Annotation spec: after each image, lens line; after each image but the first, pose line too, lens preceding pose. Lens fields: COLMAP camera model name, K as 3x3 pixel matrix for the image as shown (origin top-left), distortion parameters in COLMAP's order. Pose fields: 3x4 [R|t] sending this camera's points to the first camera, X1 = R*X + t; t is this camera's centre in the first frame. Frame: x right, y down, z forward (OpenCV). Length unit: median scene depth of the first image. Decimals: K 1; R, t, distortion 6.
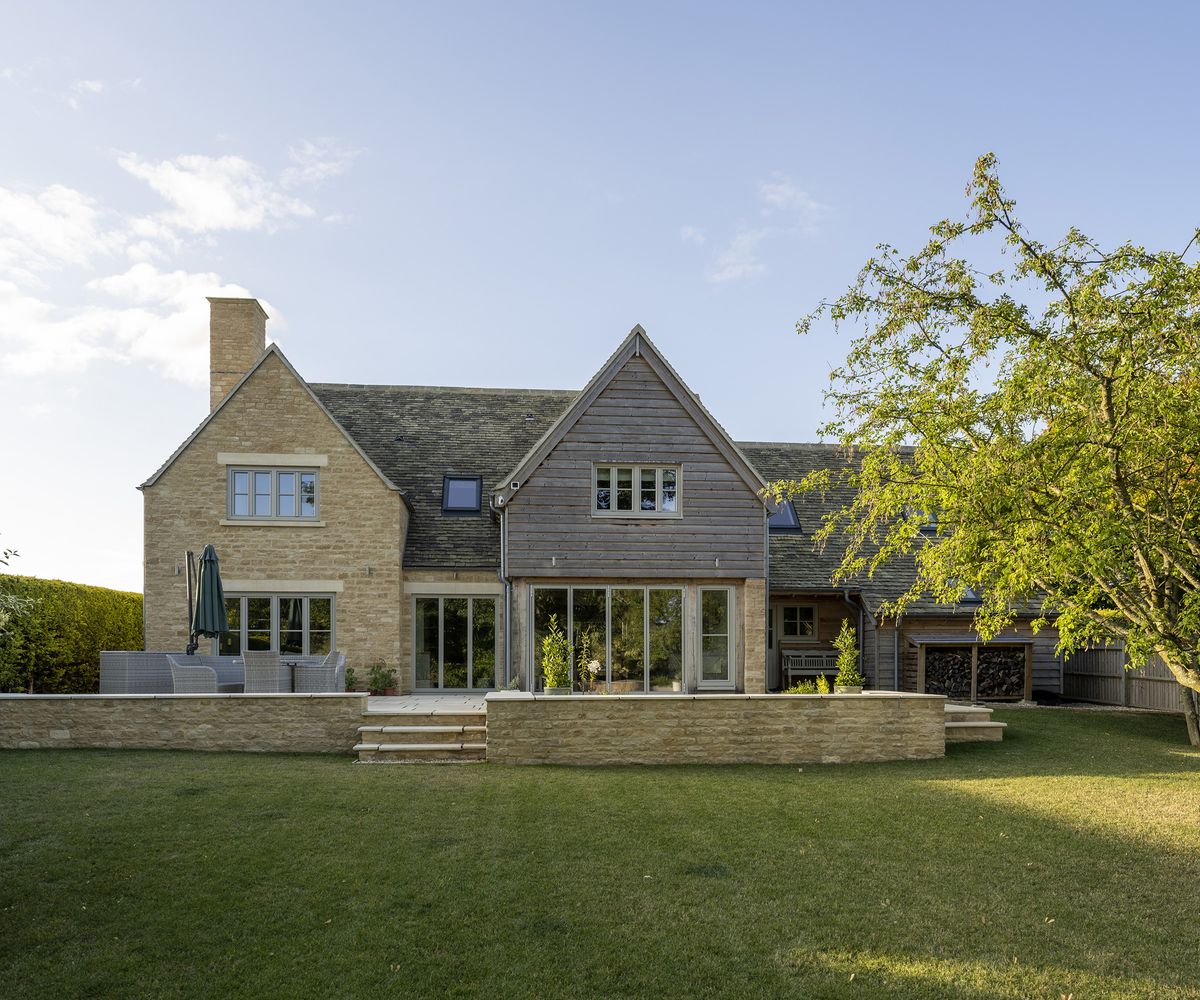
lens RADIAL K [[1001.5, 0, 600.0], [0, 1001.5, 500.0], [0, 0, 1]] dist [0.010562, 0.001770]
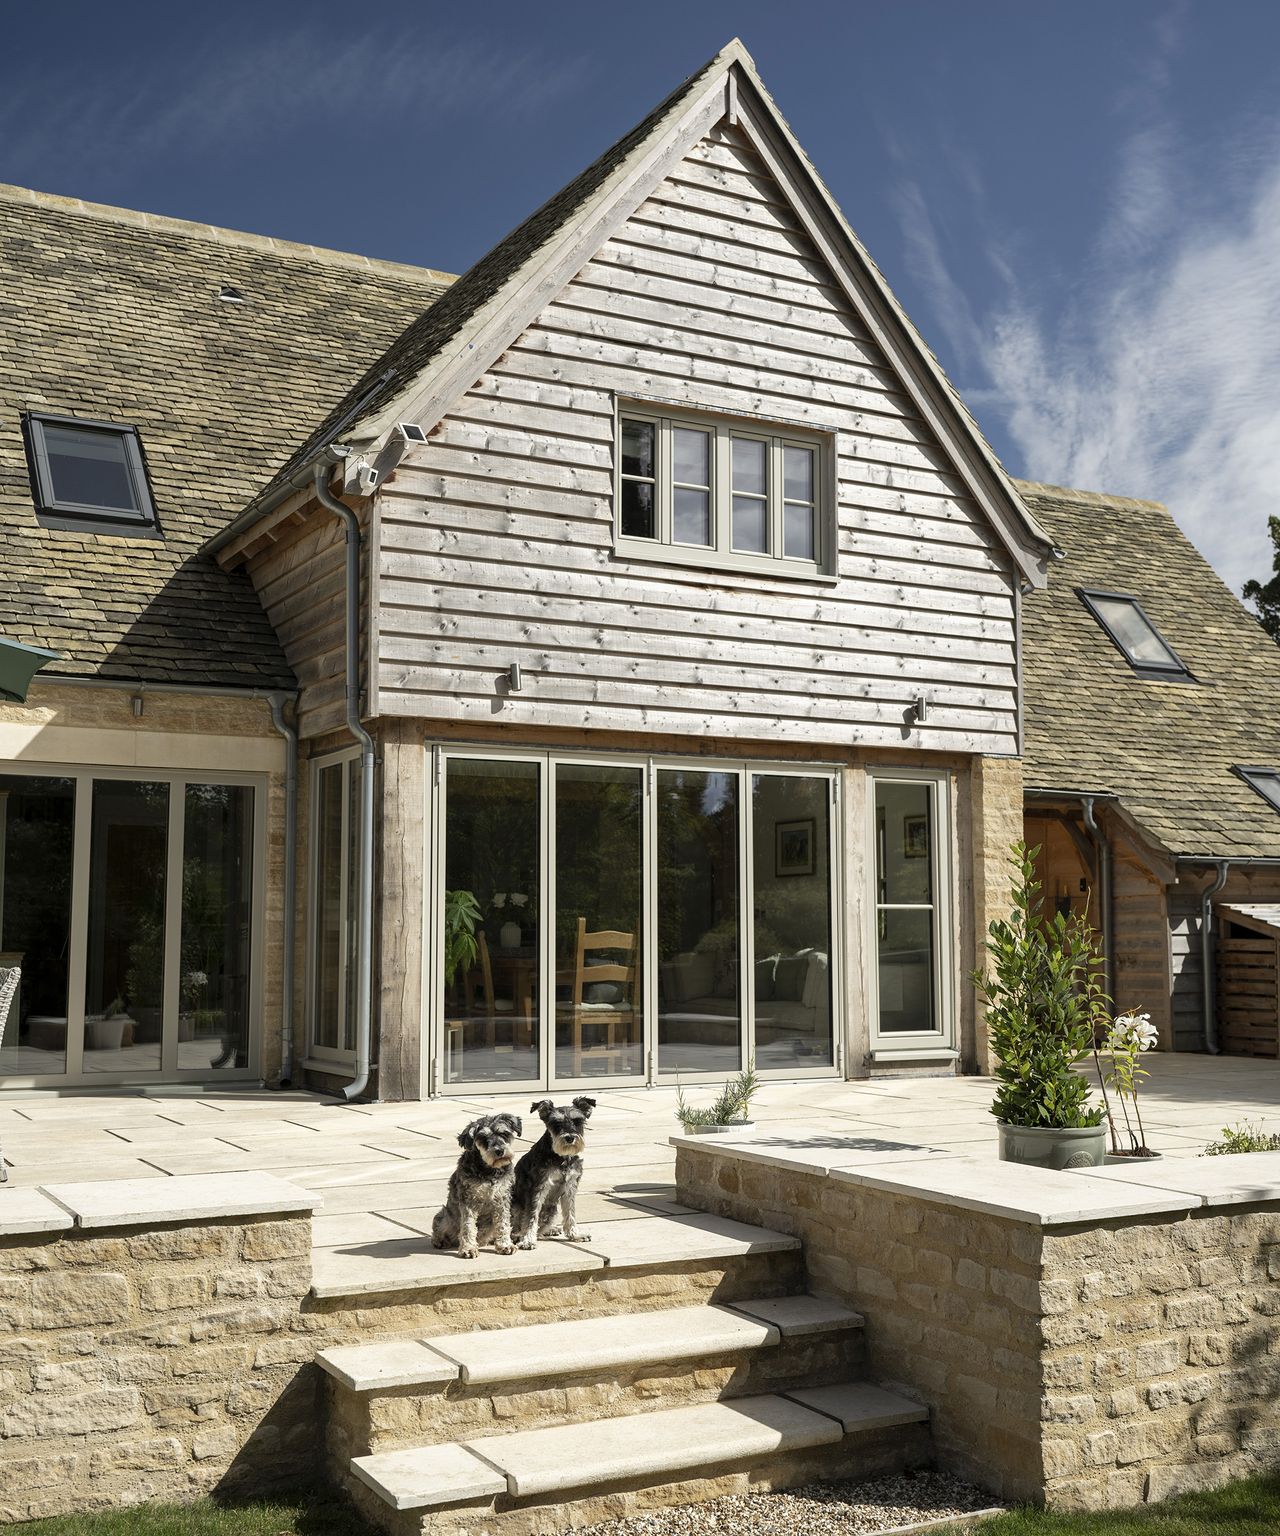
lens RADIAL K [[1706.0, 0, 640.0], [0, 1706.0, 768.0], [0, 0, 1]] dist [-0.059065, 0.004173]
pose [[0.907607, 0.043788, 0.417530, -0.234378], [-0.072003, 0.996045, 0.052057, 0.057956], [-0.413600, -0.077311, 0.907171, 0.471549]]
